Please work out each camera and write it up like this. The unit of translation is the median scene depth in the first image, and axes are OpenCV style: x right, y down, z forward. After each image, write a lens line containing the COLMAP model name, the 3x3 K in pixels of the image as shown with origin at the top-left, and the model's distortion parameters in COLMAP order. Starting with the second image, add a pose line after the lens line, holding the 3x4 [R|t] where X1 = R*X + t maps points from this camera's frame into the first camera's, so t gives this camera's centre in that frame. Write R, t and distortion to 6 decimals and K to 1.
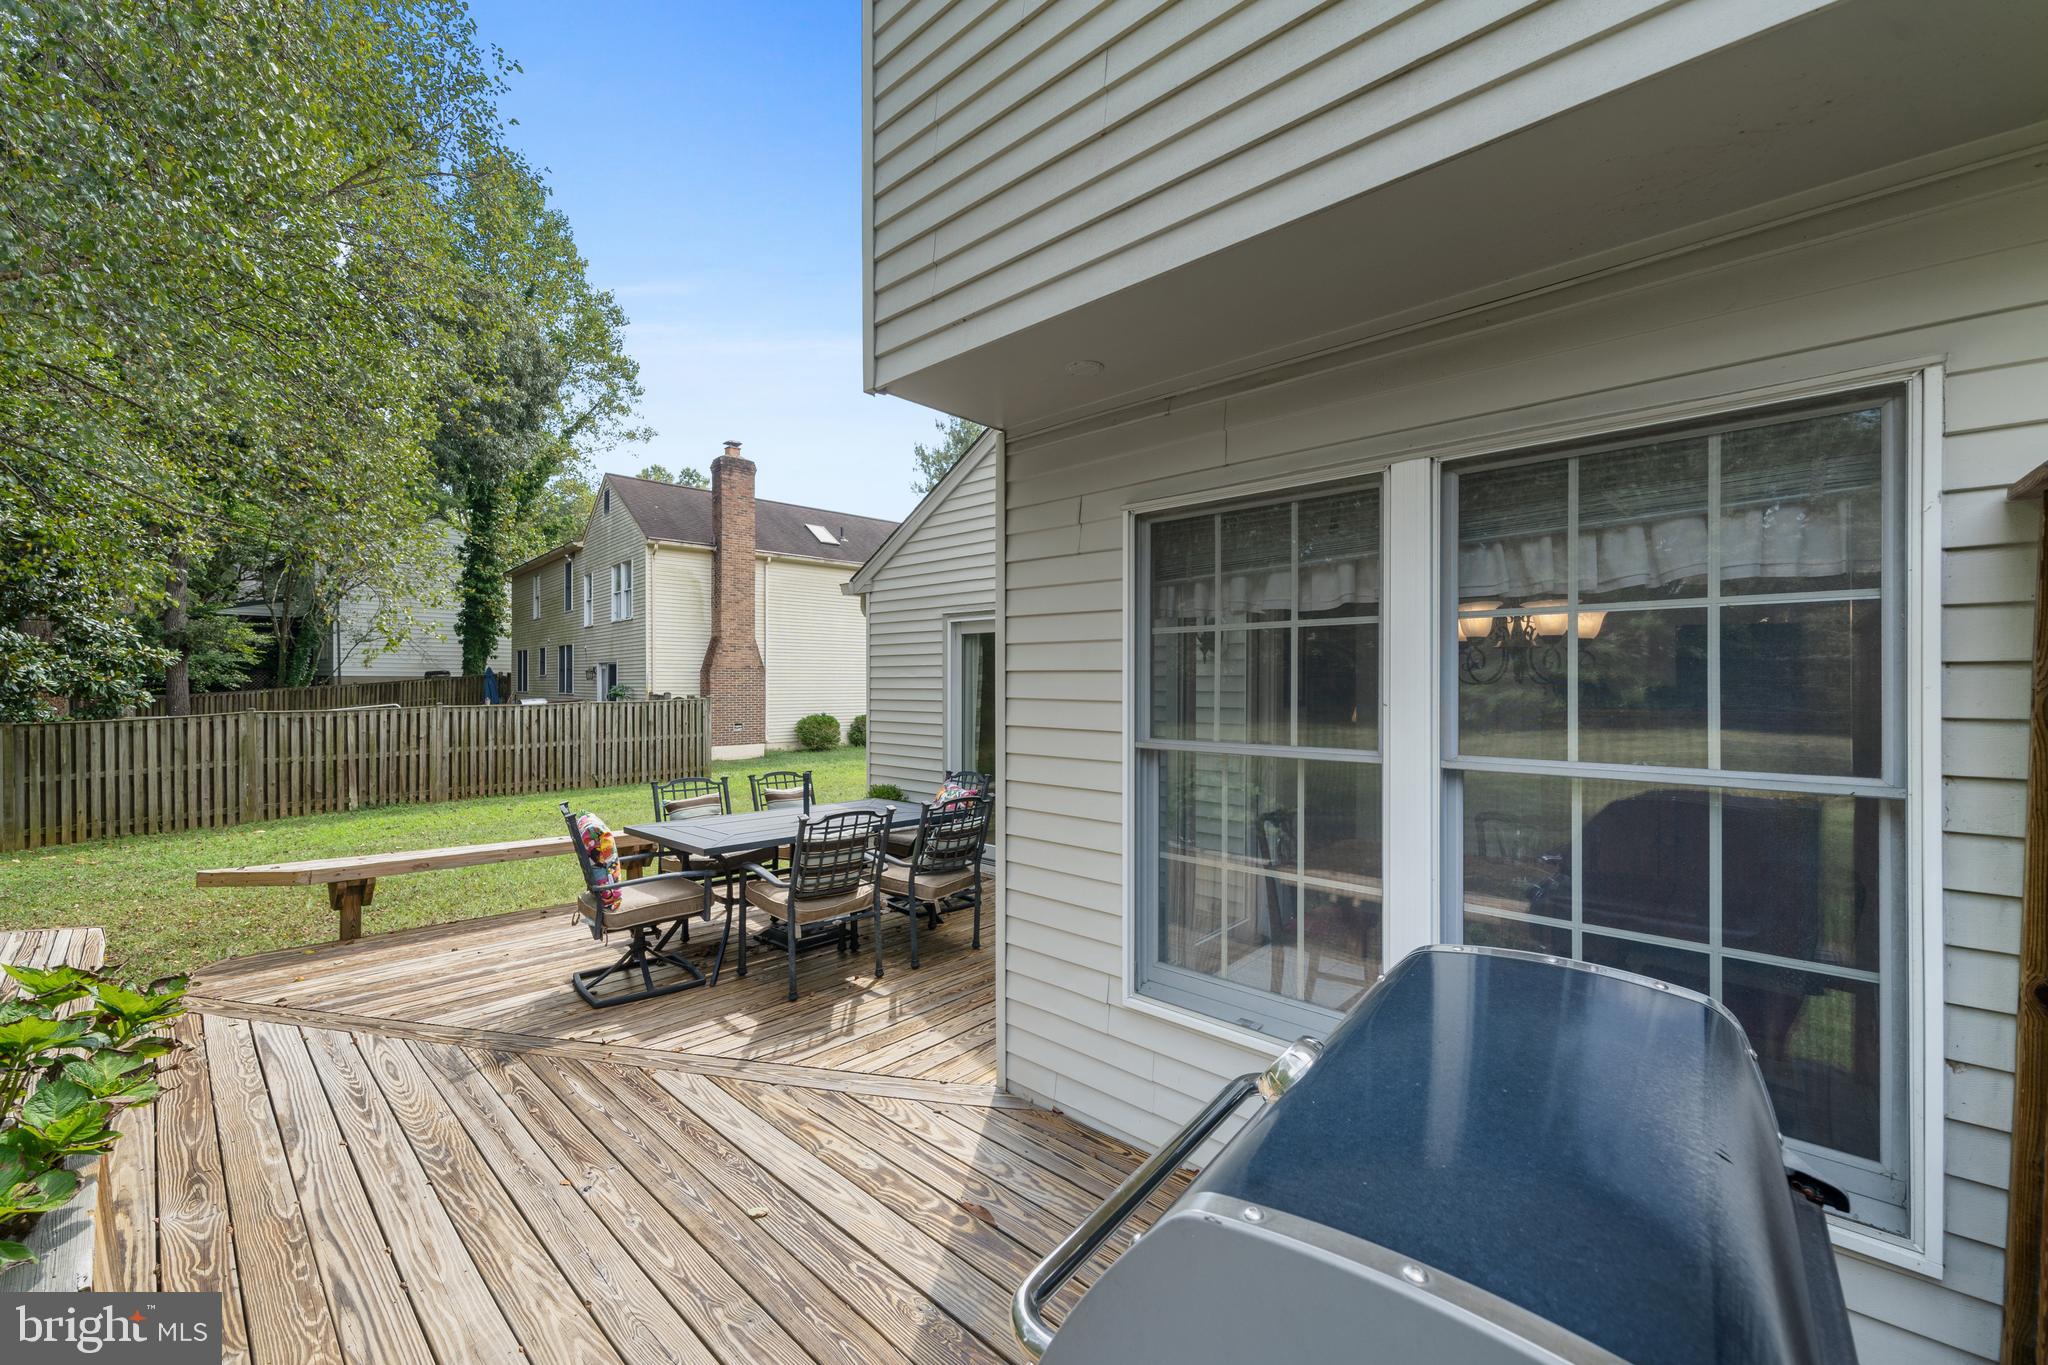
lens RADIAL K [[768.9, 0, 1004.5], [0, 768.9, 677.1], [0, 0, 1]] dist [-0.002088, -0.000096]
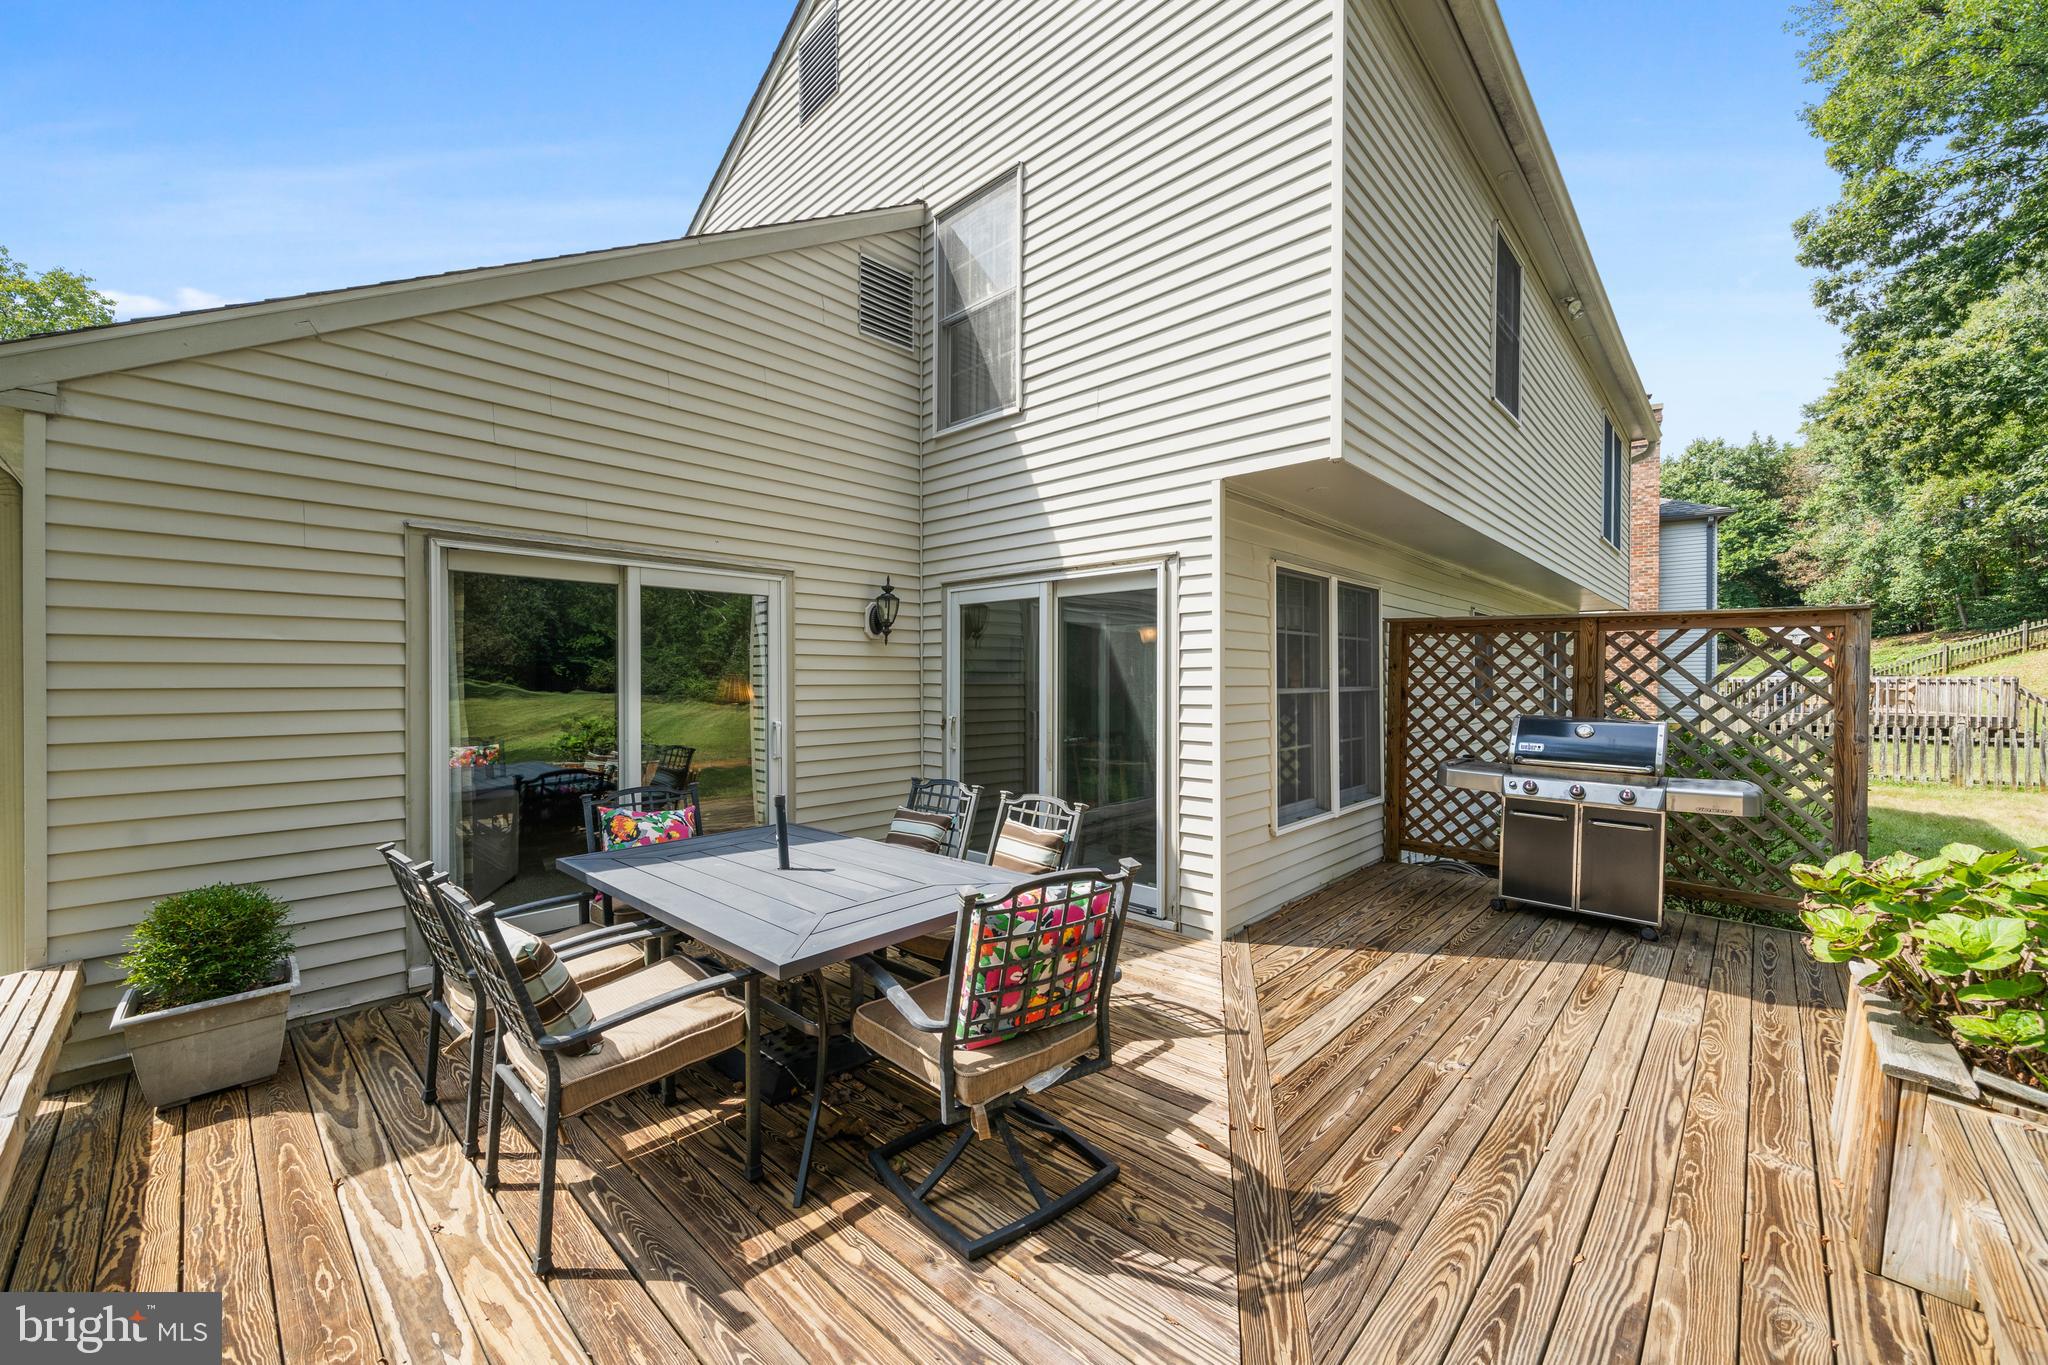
lens RADIAL K [[768.9, 0, 1024.0], [0, 768.9, 676.5], [0, 0, 1]] dist [-0.002088, -0.000096]
pose [[0.040105, 0.001519, 0.999194, -1.502818], [0.007271, 0.999972, -0.001812, 0.065600], [-0.999169, 0.007338, 0.040093, 1.398058]]
